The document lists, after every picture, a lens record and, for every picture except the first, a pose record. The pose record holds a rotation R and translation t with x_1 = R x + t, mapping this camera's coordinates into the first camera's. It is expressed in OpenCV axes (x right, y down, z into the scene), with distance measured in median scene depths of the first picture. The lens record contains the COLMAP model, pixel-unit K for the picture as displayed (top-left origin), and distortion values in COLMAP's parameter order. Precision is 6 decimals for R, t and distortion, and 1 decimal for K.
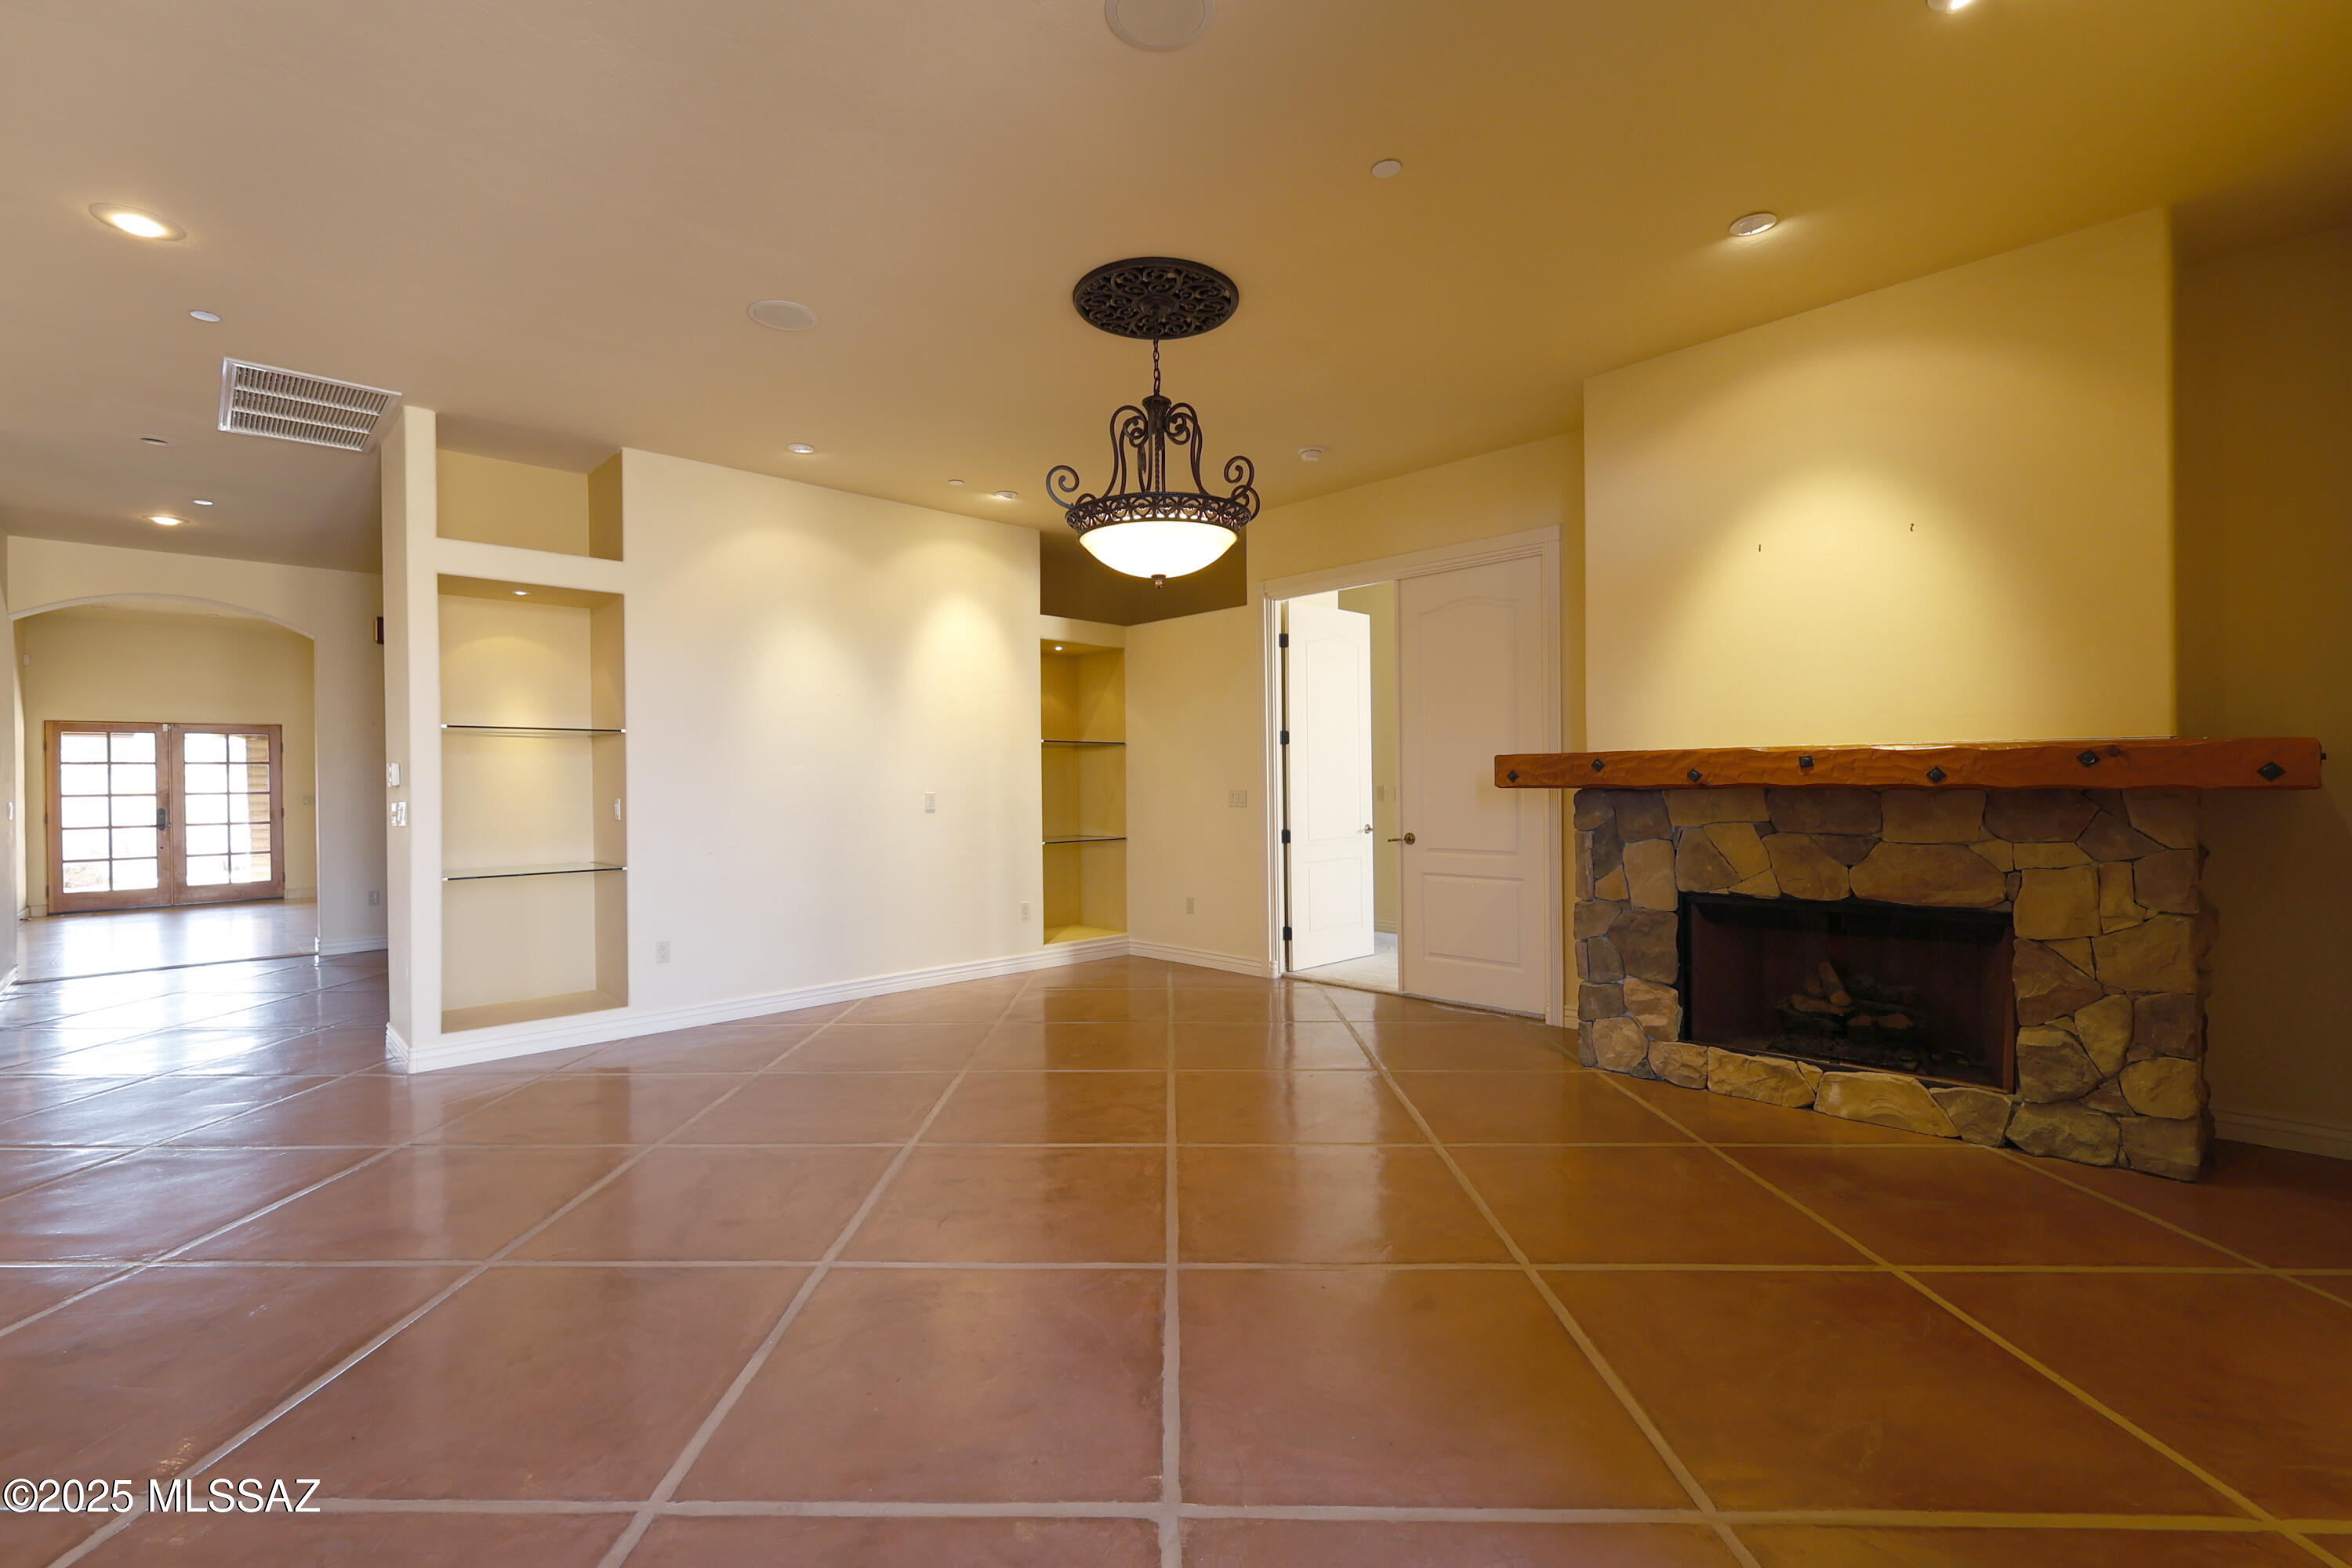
lens RADIAL K [[1025.4, 0, 1179.3], [0, 1025.4, 780.8], [0, 0, 1]] dist [0.002346, 0.000190]
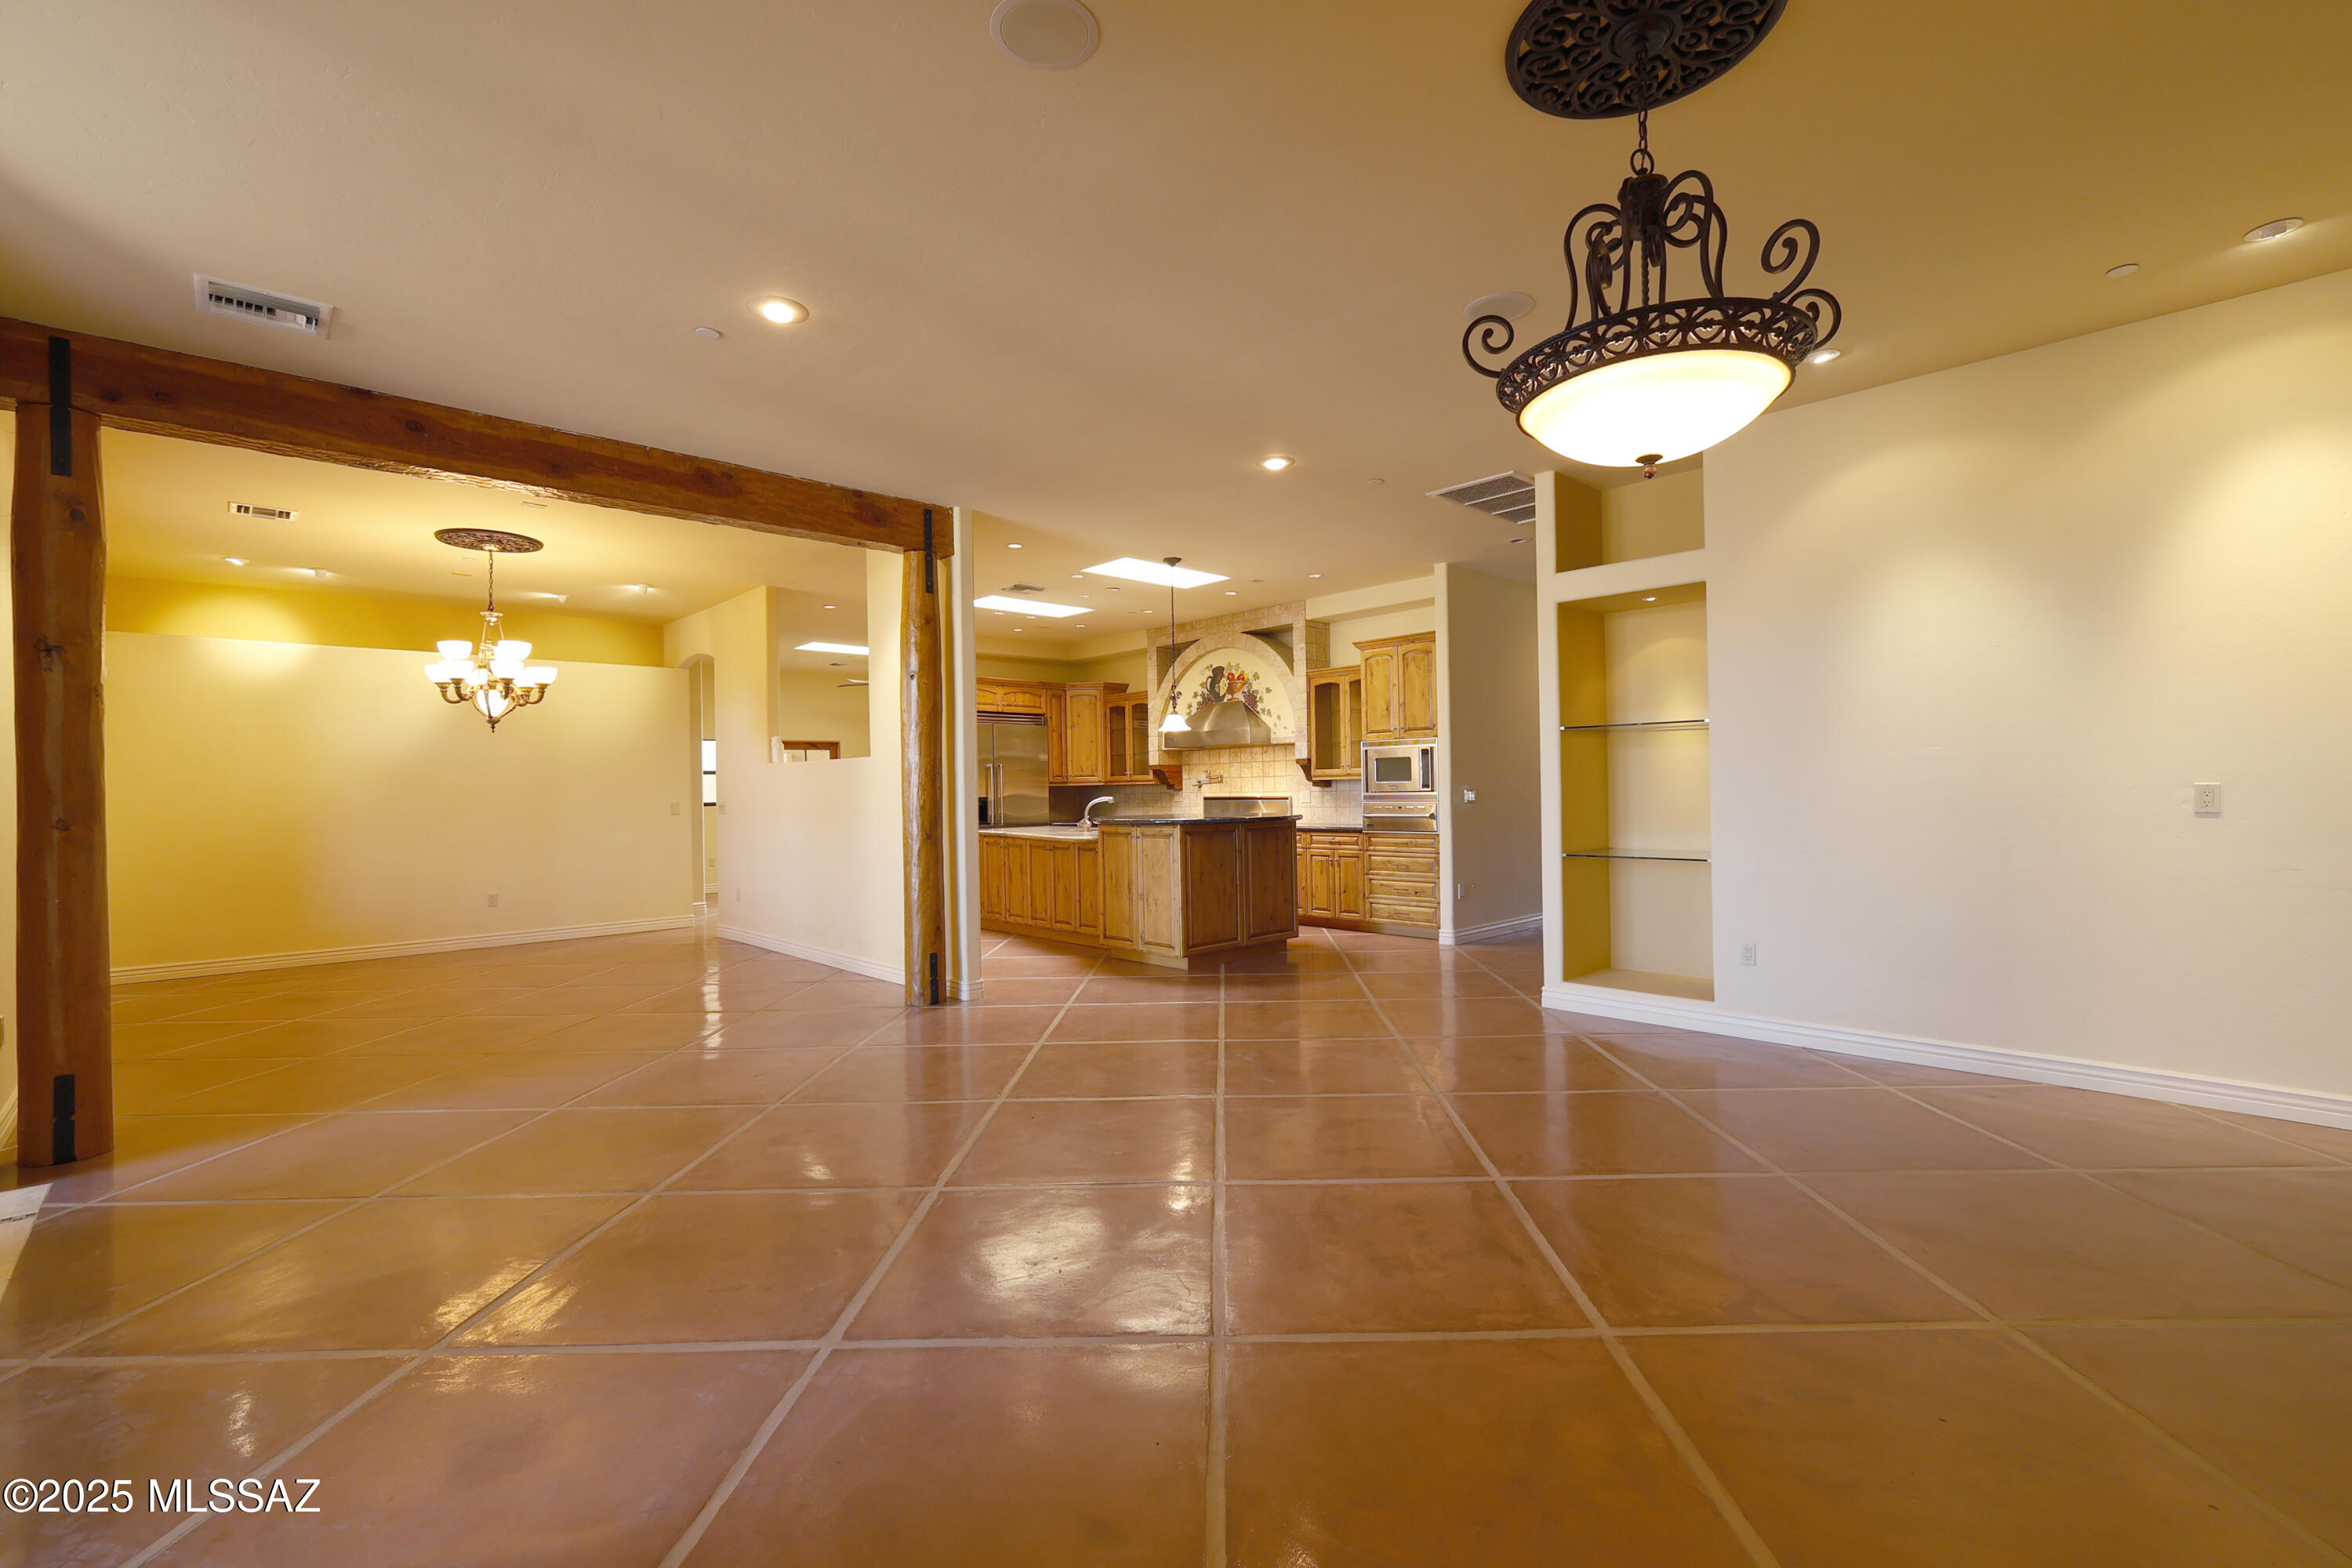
lens RADIAL K [[1025.4, 0, 1179.3], [0, 1025.4, 780.8], [0, 0, 1]] dist [0.002346, 0.000190]
pose [[-0.012764, 0.003243, -0.999913, 0.596700], [0.017831, 0.999836, 0.003015, -0.004069], [0.999760, -0.017791, -0.012820, 0.679723]]
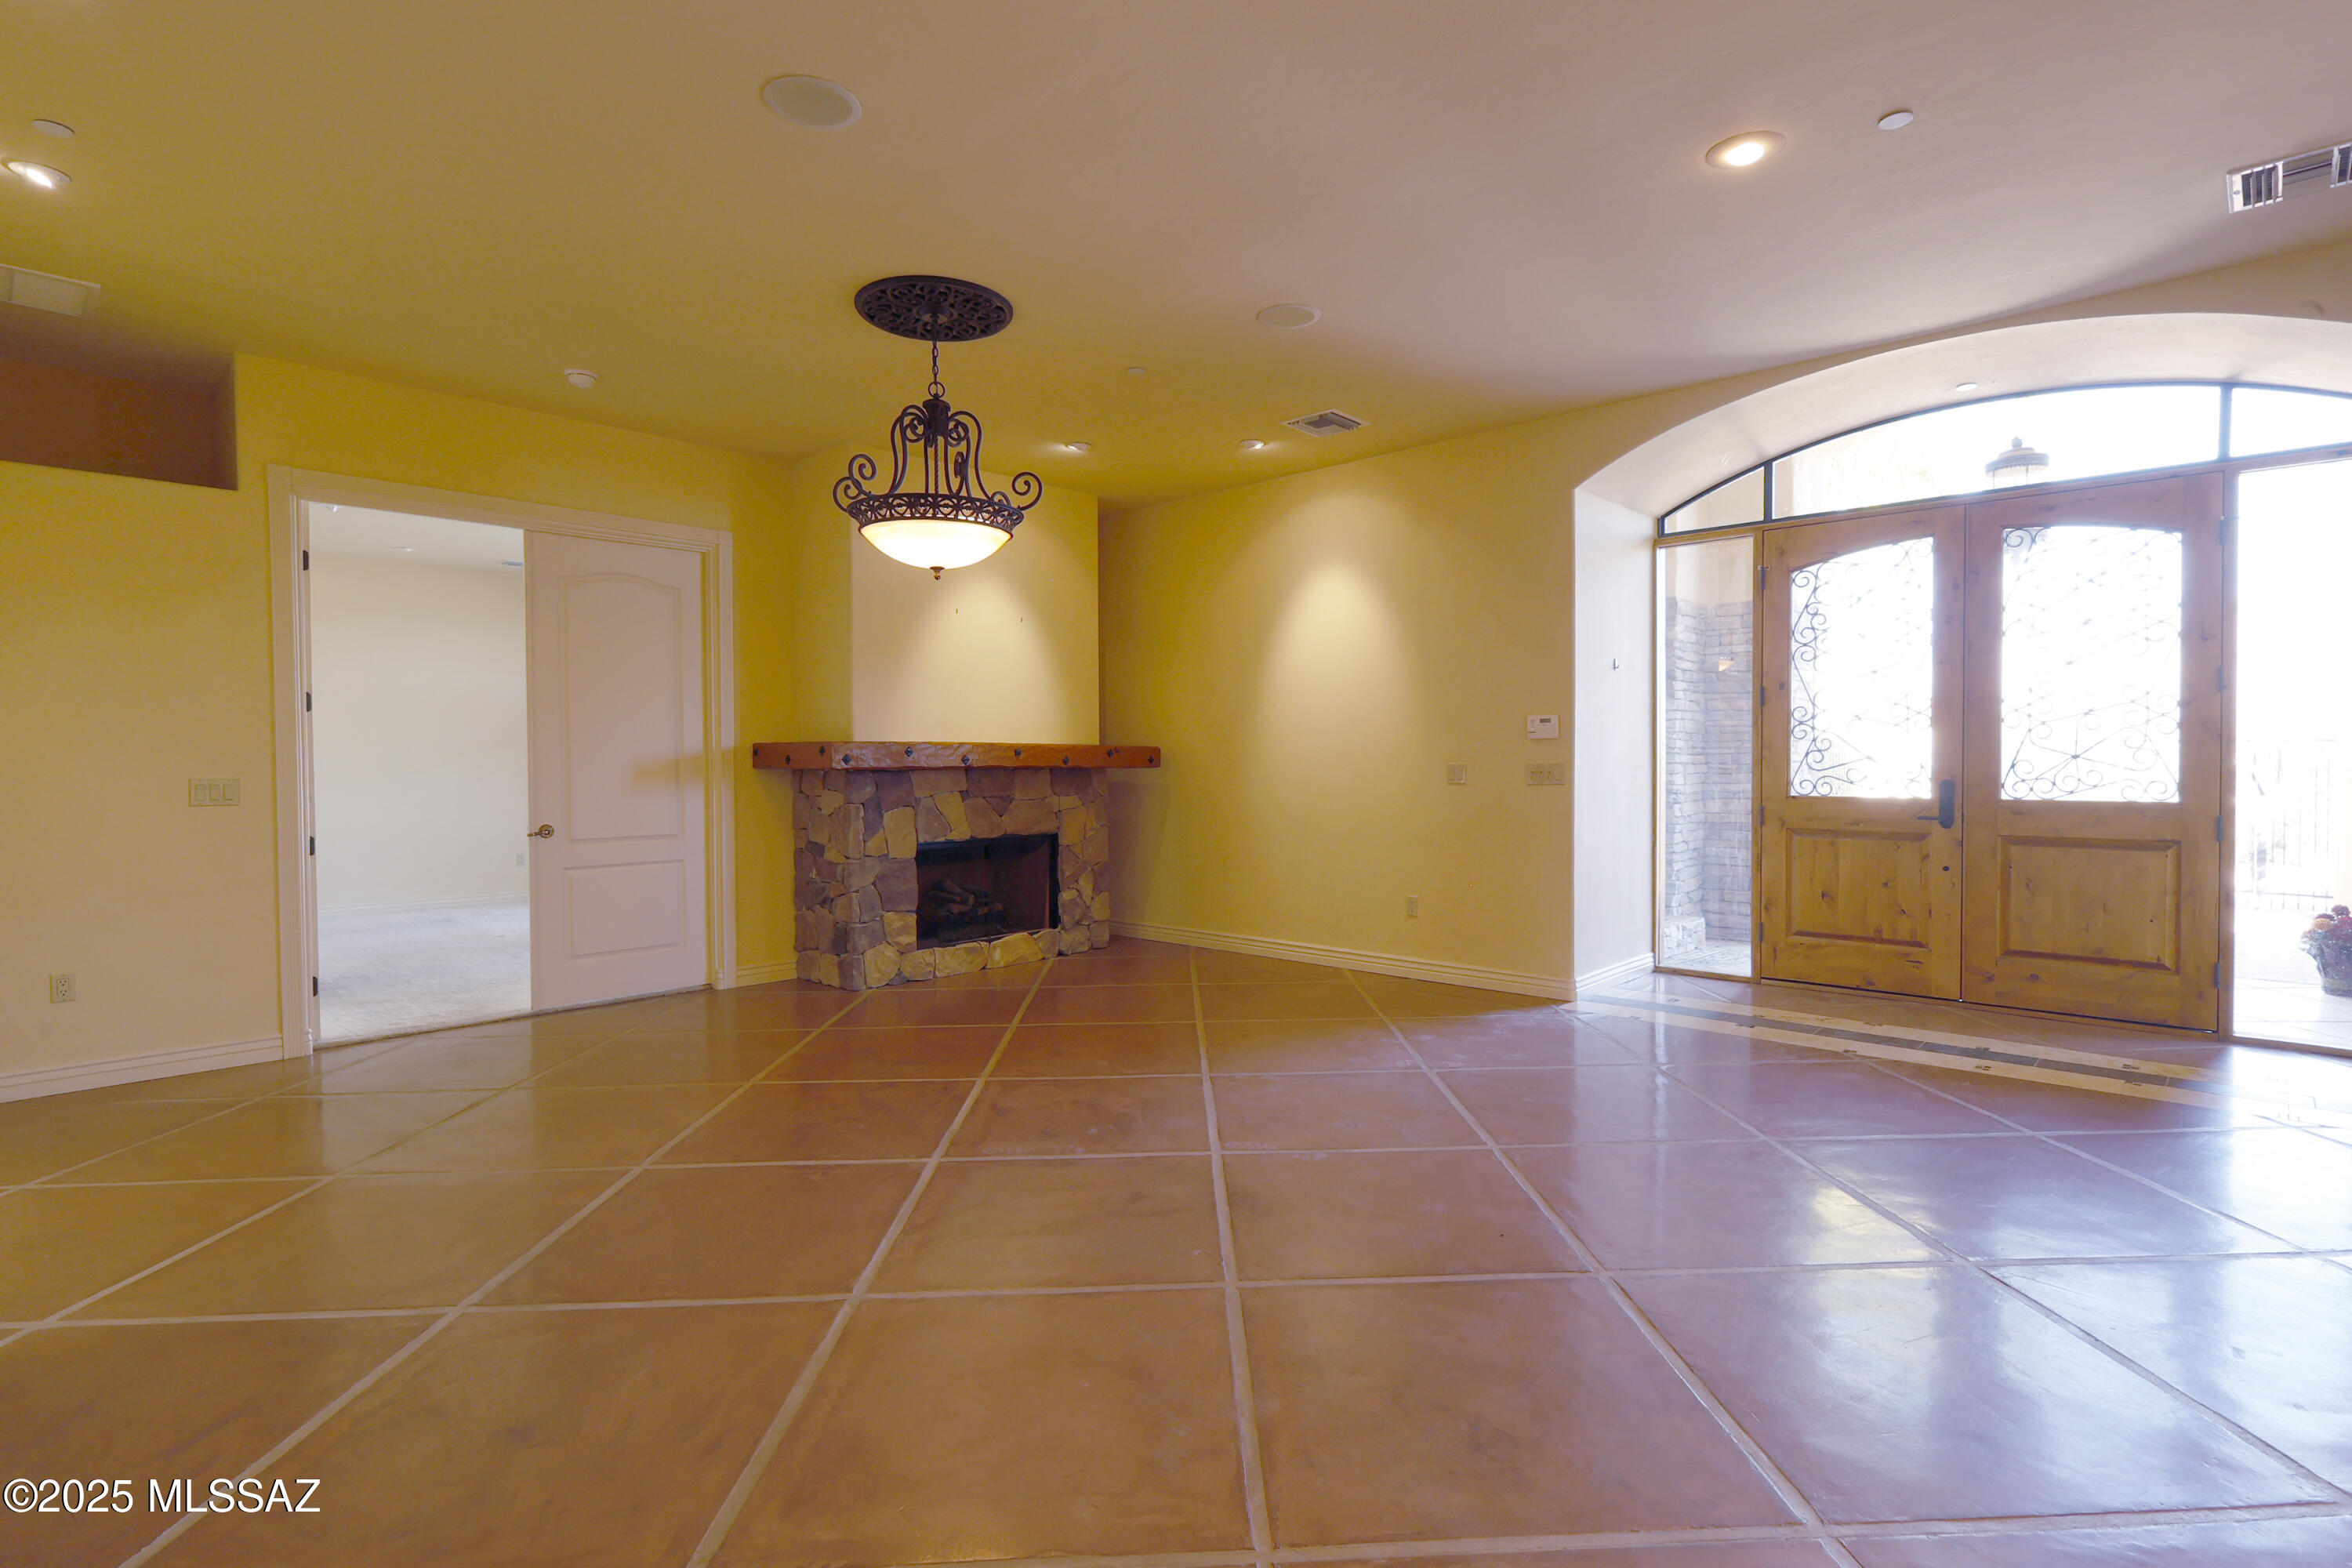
lens RADIAL K [[1149.5, 0, 1183.9], [0, 1149.5, 787.2], [0, 0, 1]] dist [0.018097, 0.000178]
pose [[-0.043337, -0.012578, 0.998981, -1.180058], [0.006525, 0.999896, 0.012873, 0.015296], [-0.999039, 0.007077, -0.043251, 0.760064]]
